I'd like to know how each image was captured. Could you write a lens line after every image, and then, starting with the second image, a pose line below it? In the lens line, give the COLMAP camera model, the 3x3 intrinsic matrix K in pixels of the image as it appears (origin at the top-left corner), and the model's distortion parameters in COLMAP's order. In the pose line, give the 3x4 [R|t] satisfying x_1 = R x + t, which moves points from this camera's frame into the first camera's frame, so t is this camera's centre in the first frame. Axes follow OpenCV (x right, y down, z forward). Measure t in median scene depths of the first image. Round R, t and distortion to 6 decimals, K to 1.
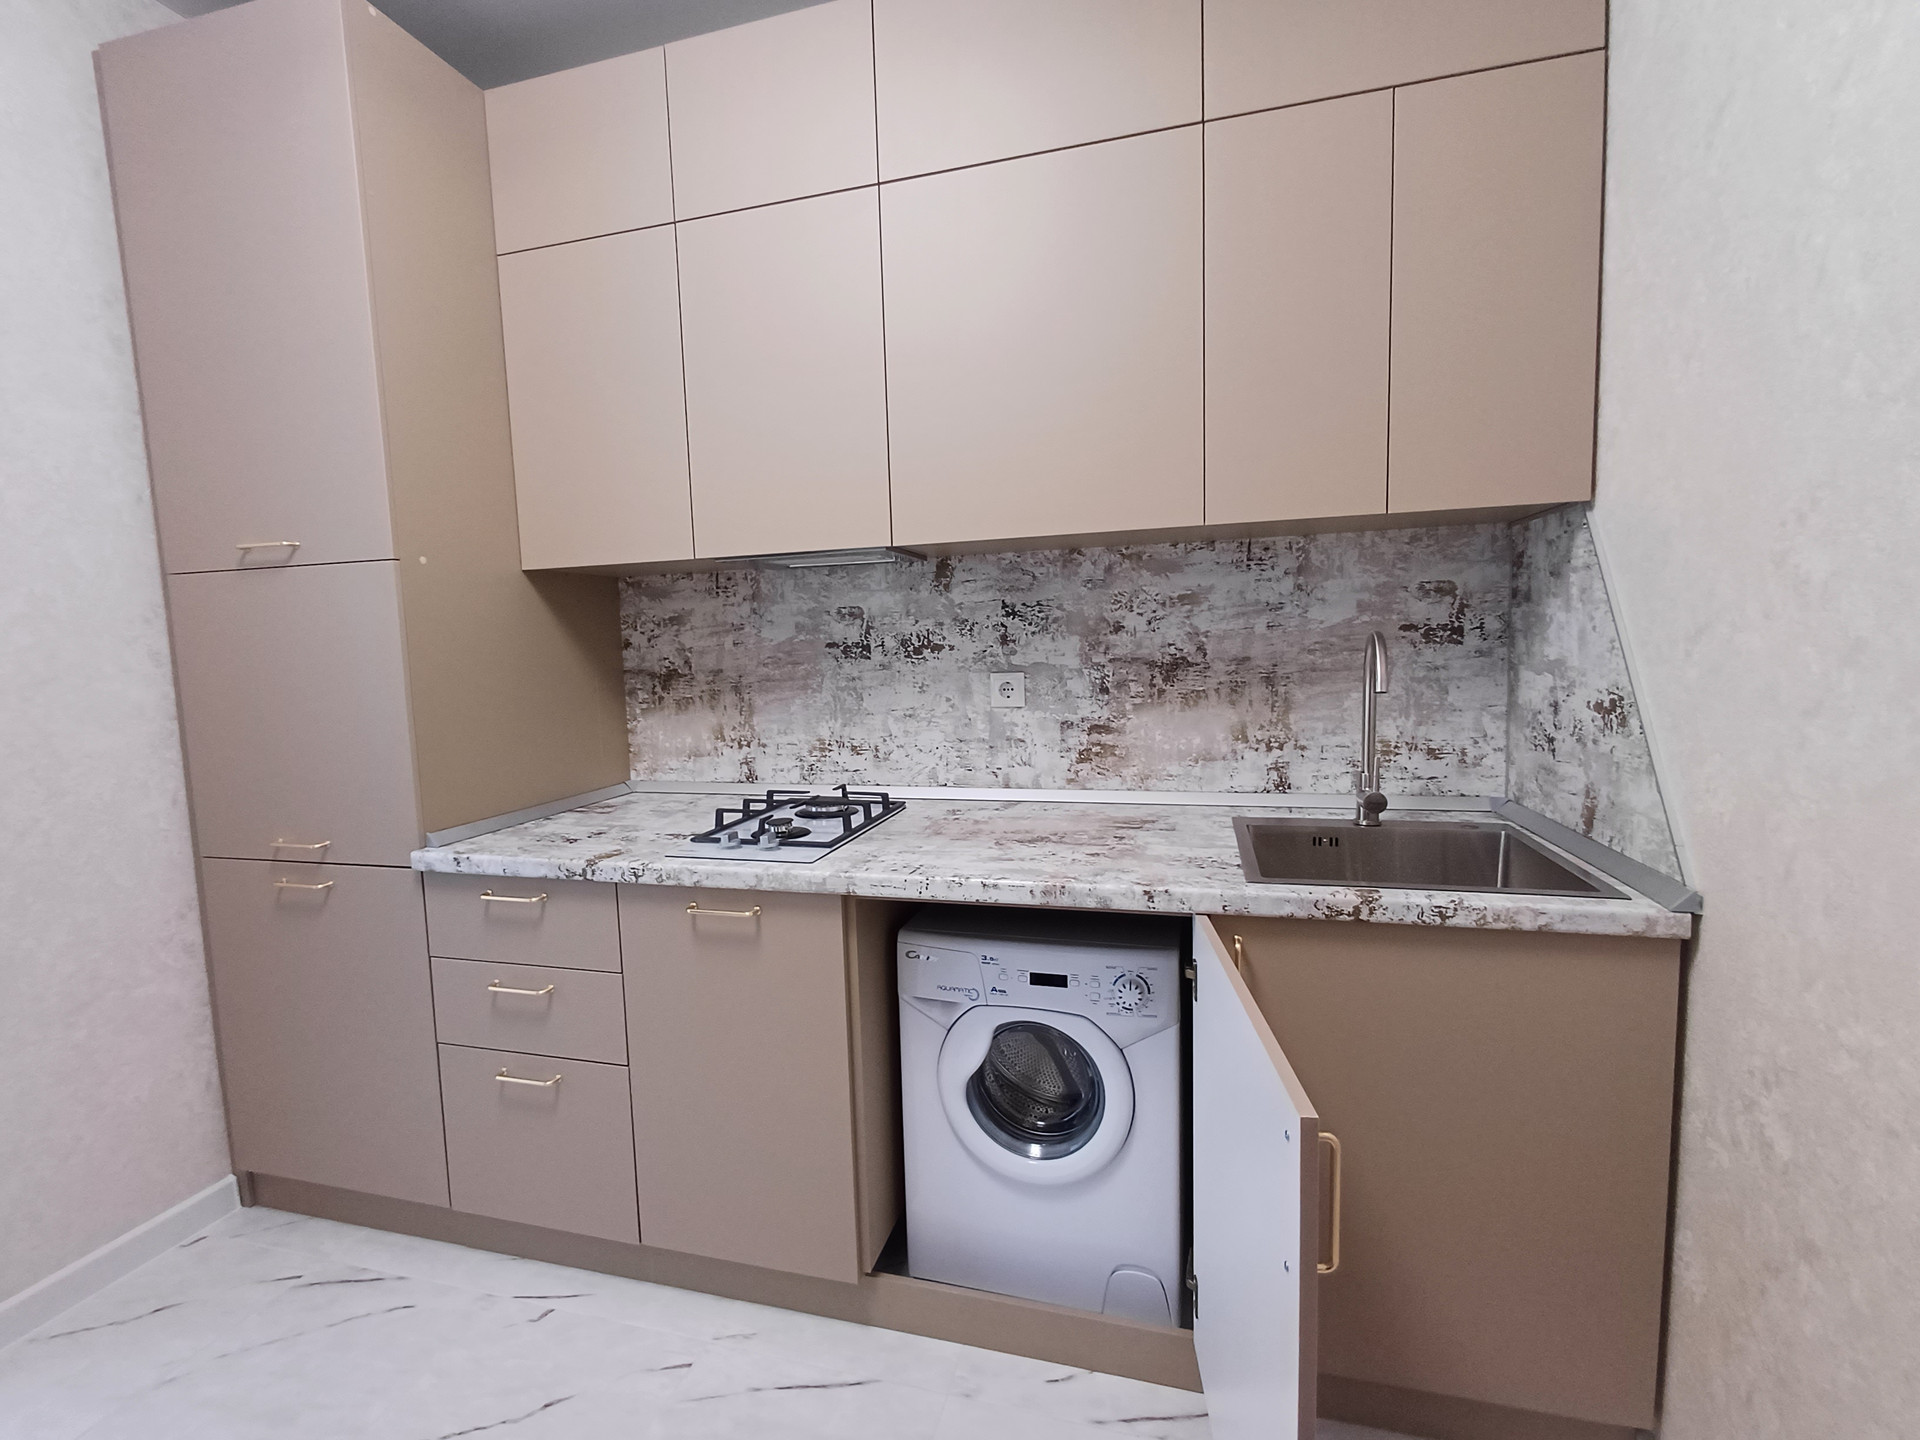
lens RADIAL K [[870.4, 0, 956.0], [0, 870.4, 721.8], [0, 0, 1]] dist [0.003764, 0.000339]
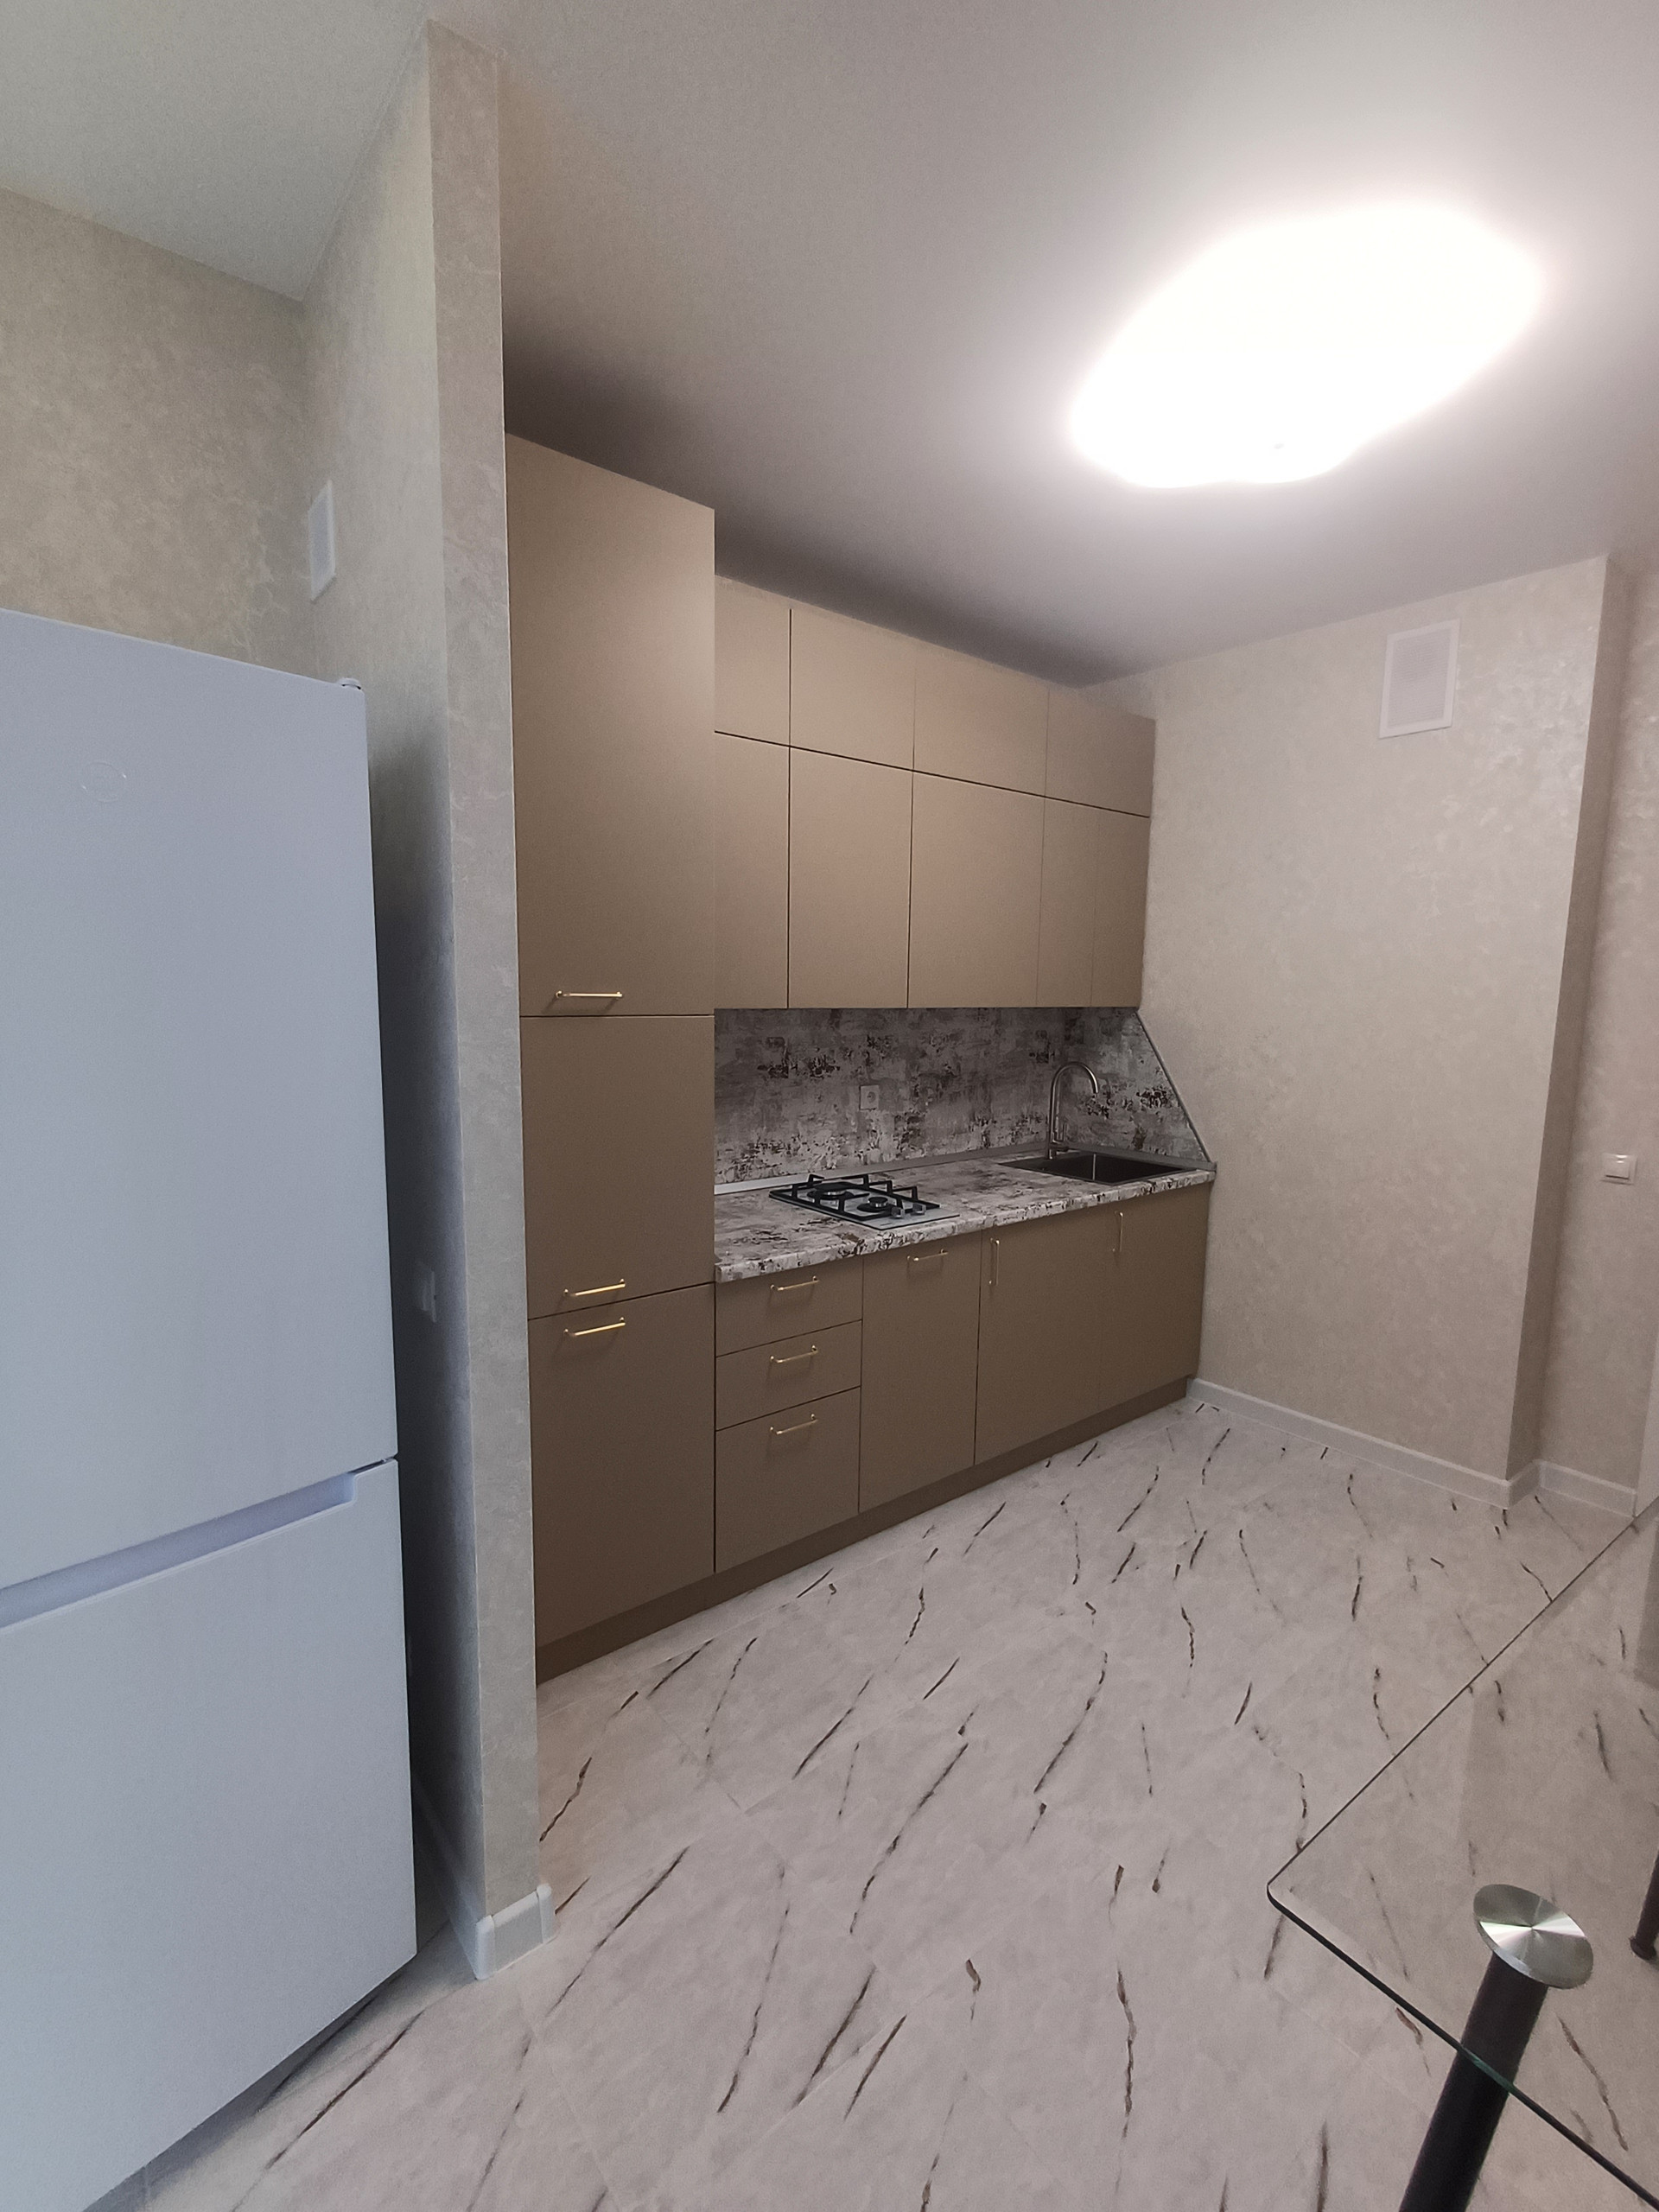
lens RADIAL K [[1002.7, 0, 833.3], [0, 1002.7, 1108.7], [0, 0, 1]] dist [0.003764, 0.000339]
pose [[0.575022, -0.061550, 0.815819, -1.343873], [0.043146, 0.998060, 0.044888, -0.095059], [-0.816999, 0.009388, 0.576562, 0.090537]]
